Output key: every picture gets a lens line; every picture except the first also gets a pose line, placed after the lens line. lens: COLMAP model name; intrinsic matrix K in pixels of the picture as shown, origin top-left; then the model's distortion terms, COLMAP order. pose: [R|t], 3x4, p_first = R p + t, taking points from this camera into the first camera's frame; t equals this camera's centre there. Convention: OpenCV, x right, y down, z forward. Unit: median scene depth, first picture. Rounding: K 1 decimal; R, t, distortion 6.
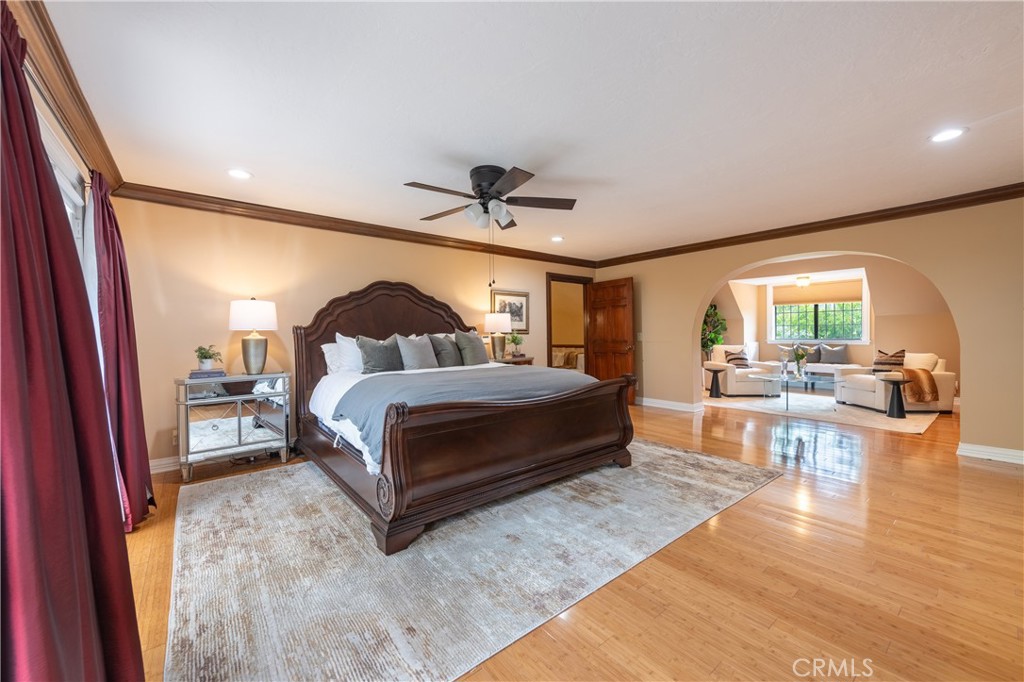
lens RADIAL K [[396.9, 0, 517.7], [0, 396.9, 337.6], [0, 0, 1]] dist [0.005596, -0.000967]
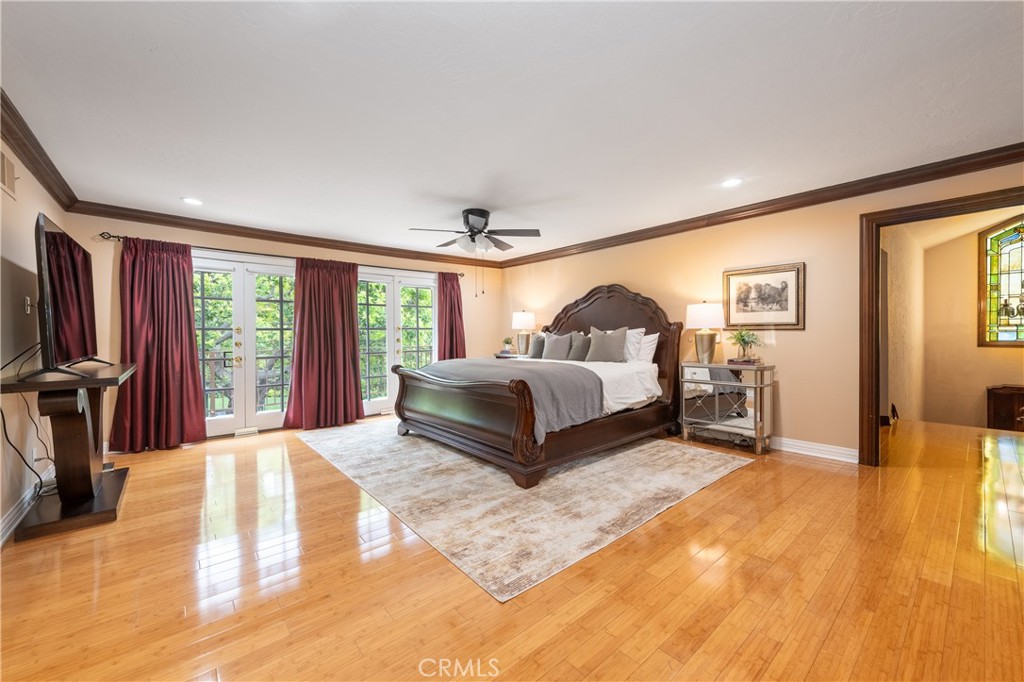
lens RADIAL K [[396.9, 0, 513.9], [0, 396.9, 338.1], [0, 0, 1]] dist [0.005596, -0.000967]
pose [[0.034206, 0.011186, -0.999352, 0.666855], [-0.011810, 0.999872, 0.010788, 0.001643], [0.999345, 0.011434, 0.034334, 0.570489]]
